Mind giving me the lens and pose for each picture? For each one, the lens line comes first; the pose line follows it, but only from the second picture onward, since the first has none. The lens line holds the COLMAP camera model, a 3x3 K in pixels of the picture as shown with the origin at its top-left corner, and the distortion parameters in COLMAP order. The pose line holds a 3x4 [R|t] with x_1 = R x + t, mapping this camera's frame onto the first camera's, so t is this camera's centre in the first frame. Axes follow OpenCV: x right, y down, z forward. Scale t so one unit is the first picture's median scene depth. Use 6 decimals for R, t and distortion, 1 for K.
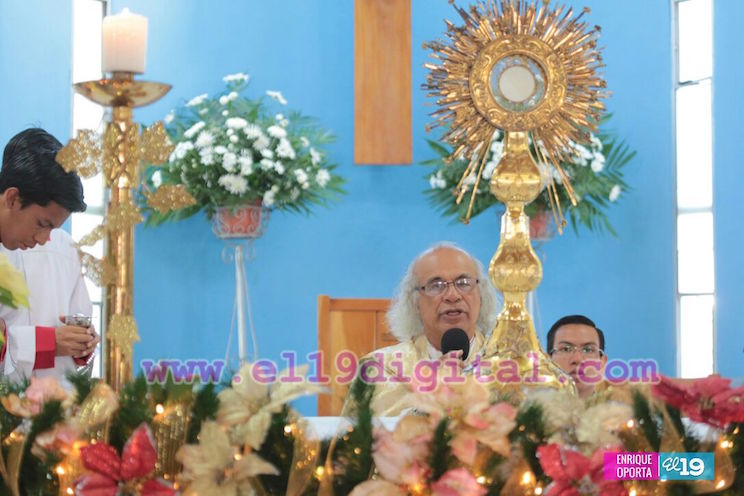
lens RADIAL K [[3584.2, 0, 372.0], [0, 3584.2, 248.0], [0, 0, 1]] dist [0.250115, 3.006440]
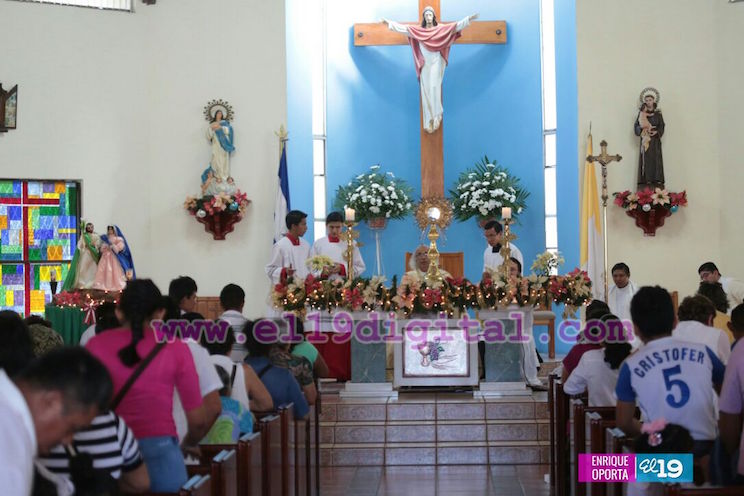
lens RADIAL K [[3584.2, 0, 372.0], [0, 3584.2, 248.0], [0, 0, 1]] dist [0.250115, 3.006440]
pose [[0.998975, -0.014826, -0.042769, 0.072084], [0.015809, 0.999616, 0.022745, -0.049428], [0.042415, -0.023398, 0.998826, -1.640330]]
